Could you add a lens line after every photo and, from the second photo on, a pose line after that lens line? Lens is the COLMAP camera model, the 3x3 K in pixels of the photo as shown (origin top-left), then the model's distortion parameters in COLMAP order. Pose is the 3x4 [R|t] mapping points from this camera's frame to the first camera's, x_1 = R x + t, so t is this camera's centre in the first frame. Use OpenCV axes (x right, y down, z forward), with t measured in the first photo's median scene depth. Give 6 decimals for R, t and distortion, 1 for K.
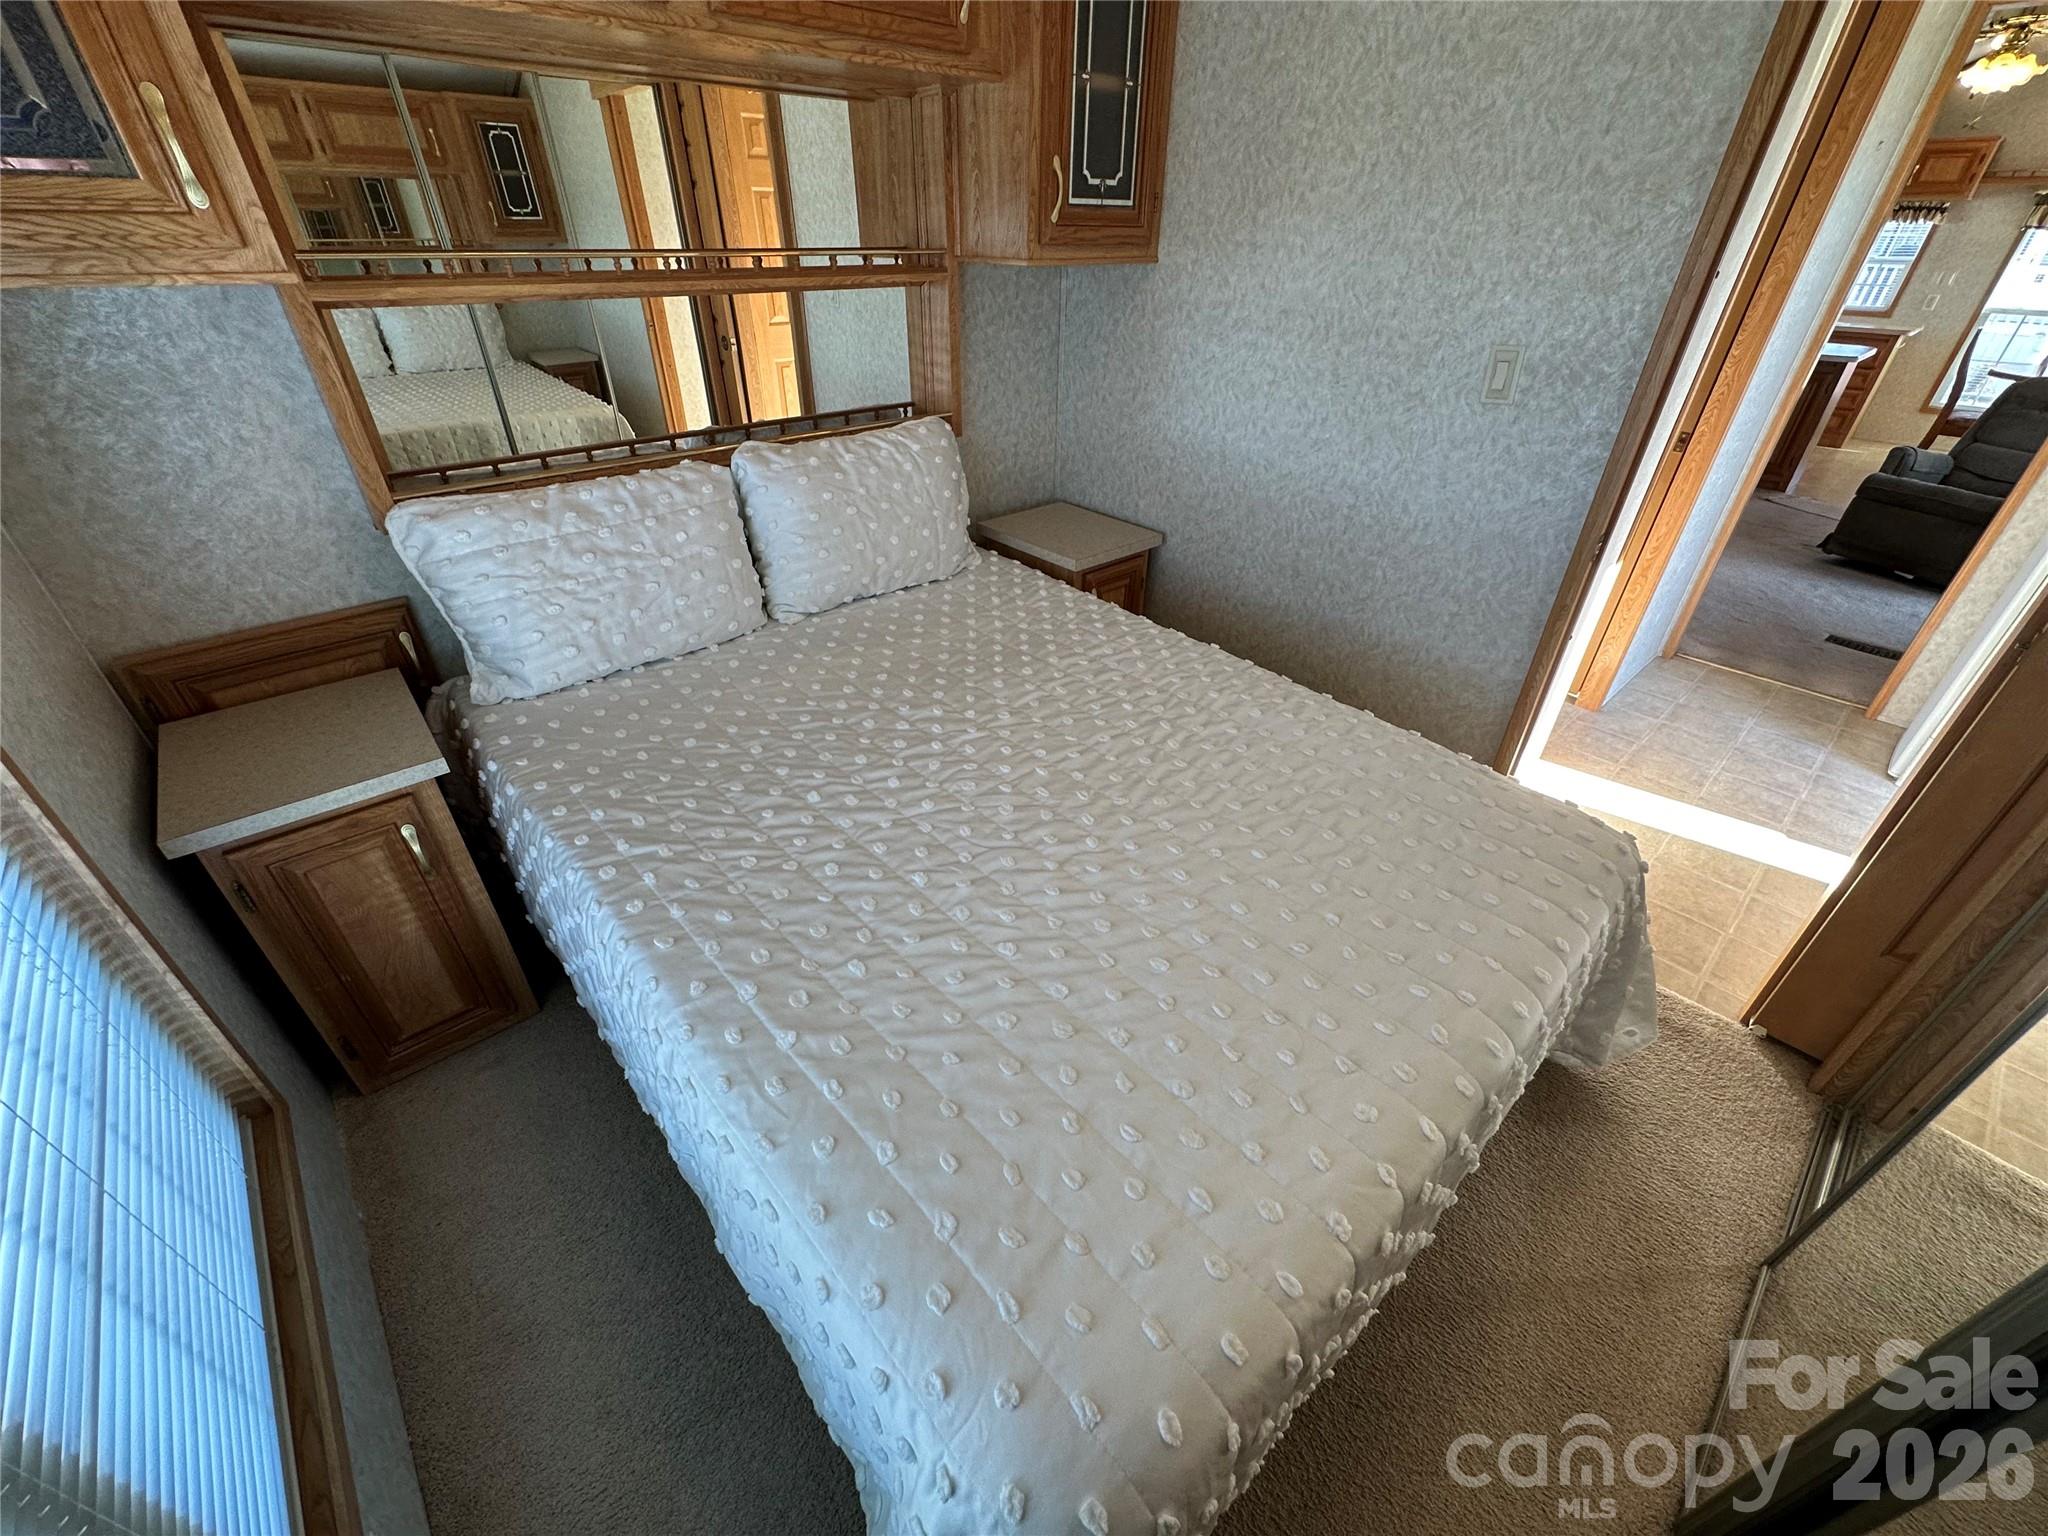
lens RADIAL K [[820.3, 0, 1024.0], [0, 820.3, 768.0], [0, 0, 1]] dist [-0.002812, -0.000001]
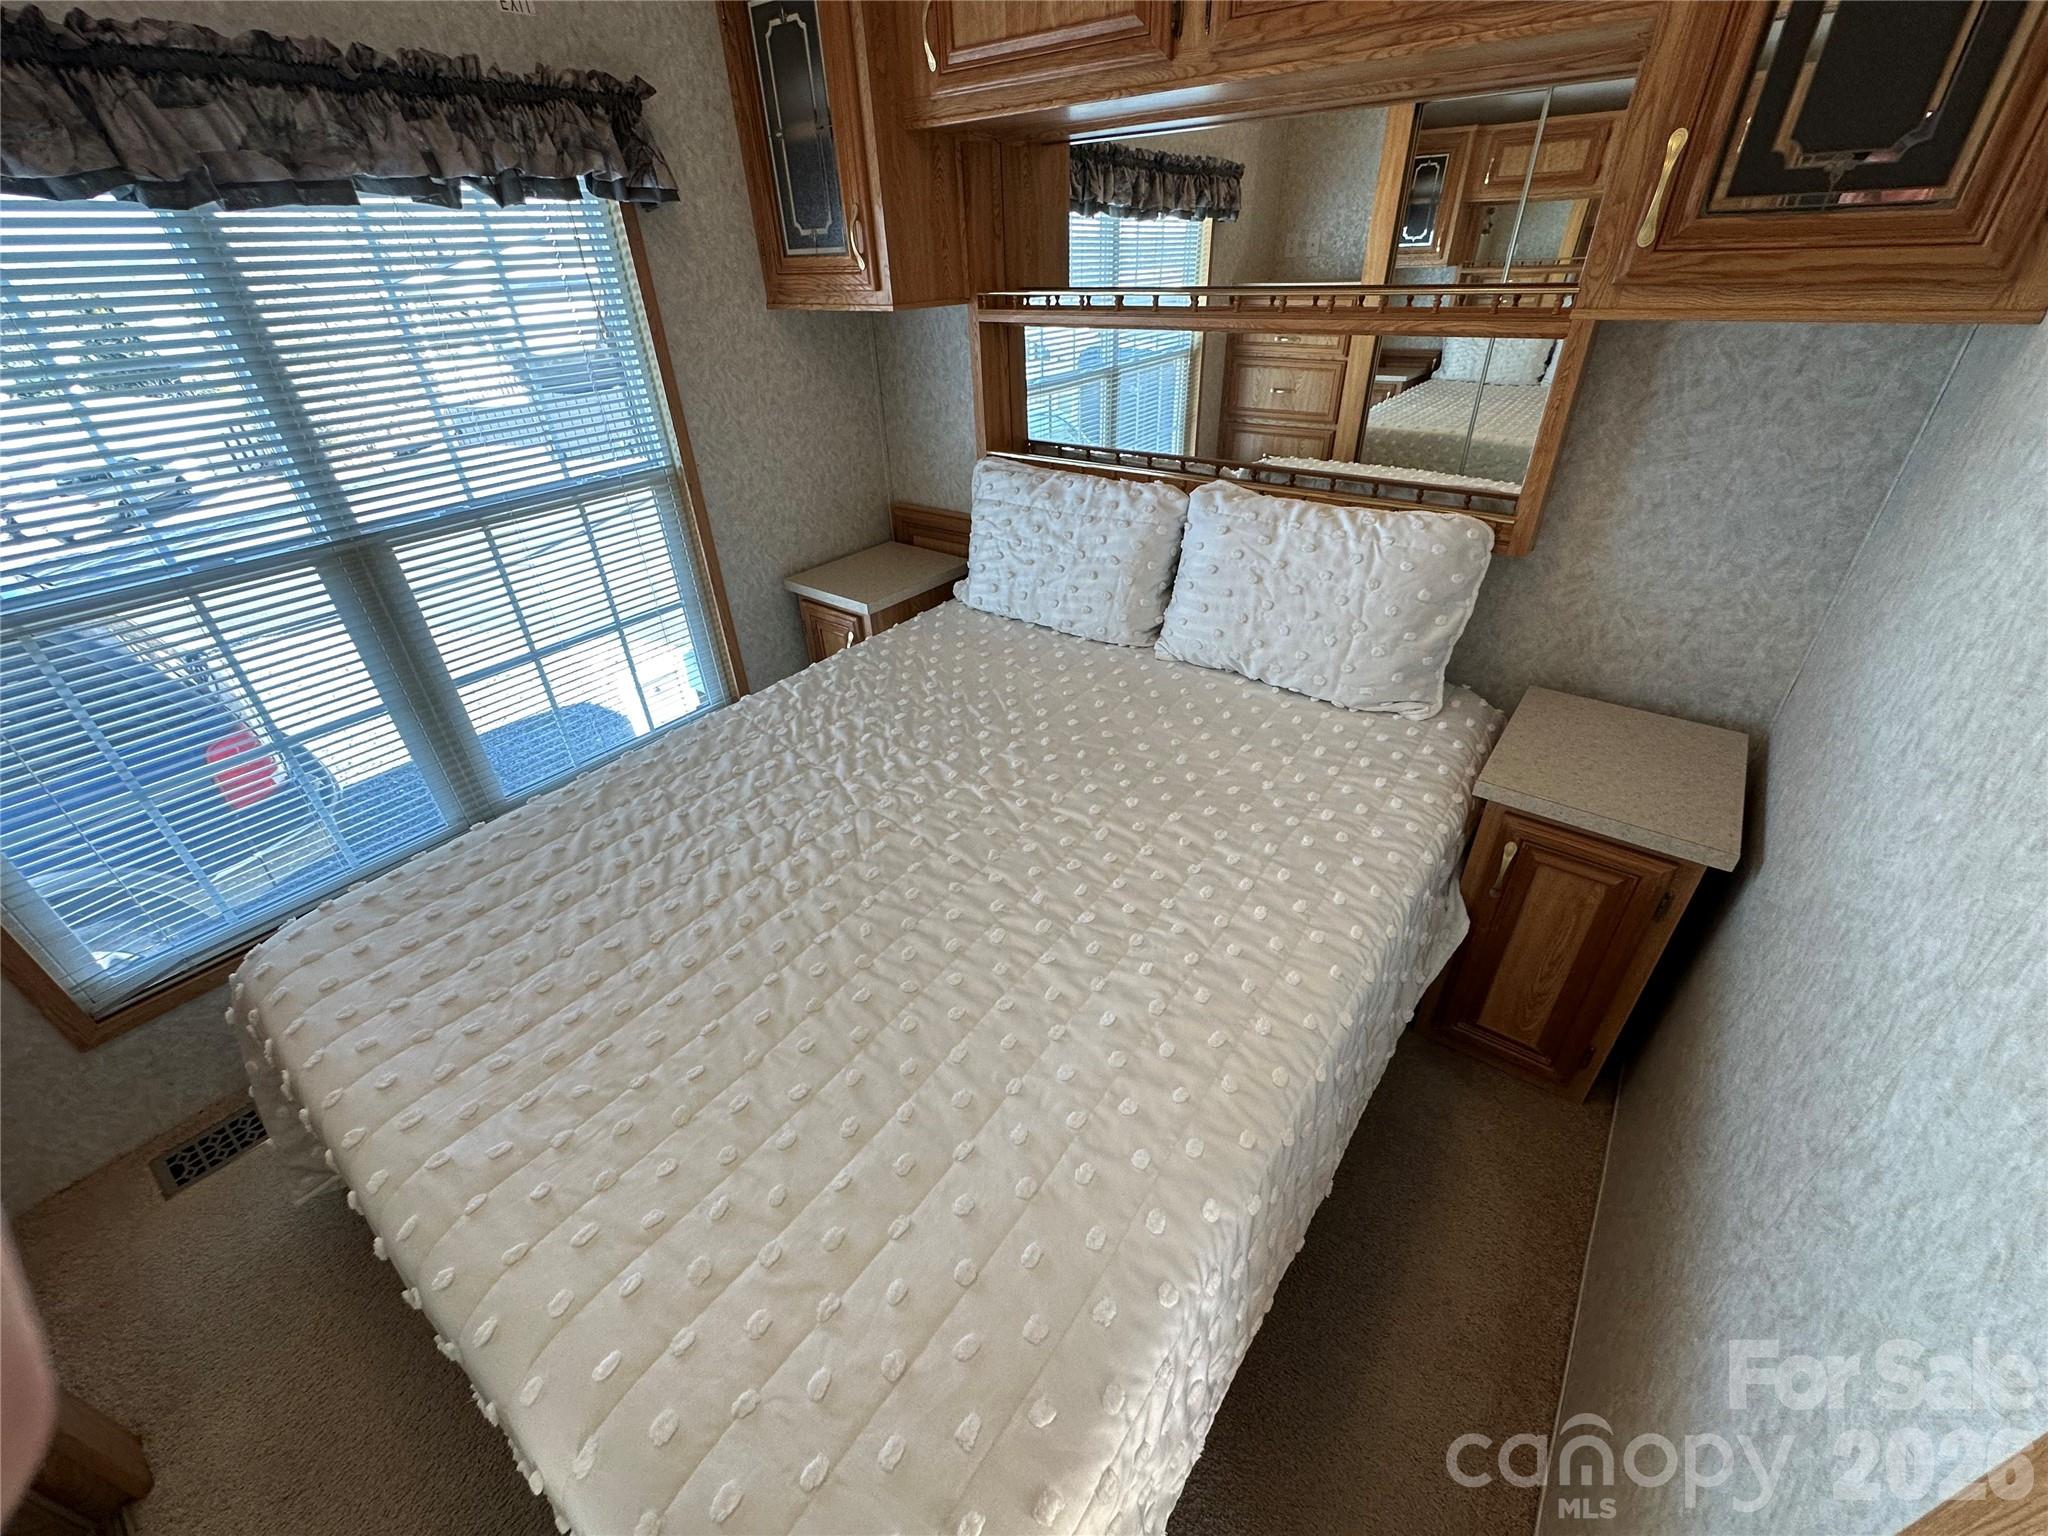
lens RADIAL K [[825.7, 0, 1014.8], [0, 825.7, 773.9], [0, 0, 1]] dist [-0.022894, 0.000086]
pose [[0.162677, 0.507027, -0.846440, 0.773161], [-0.513067, 0.776233, 0.366366, -0.443575], [0.842792, 0.374681, 0.386413, 0.679030]]
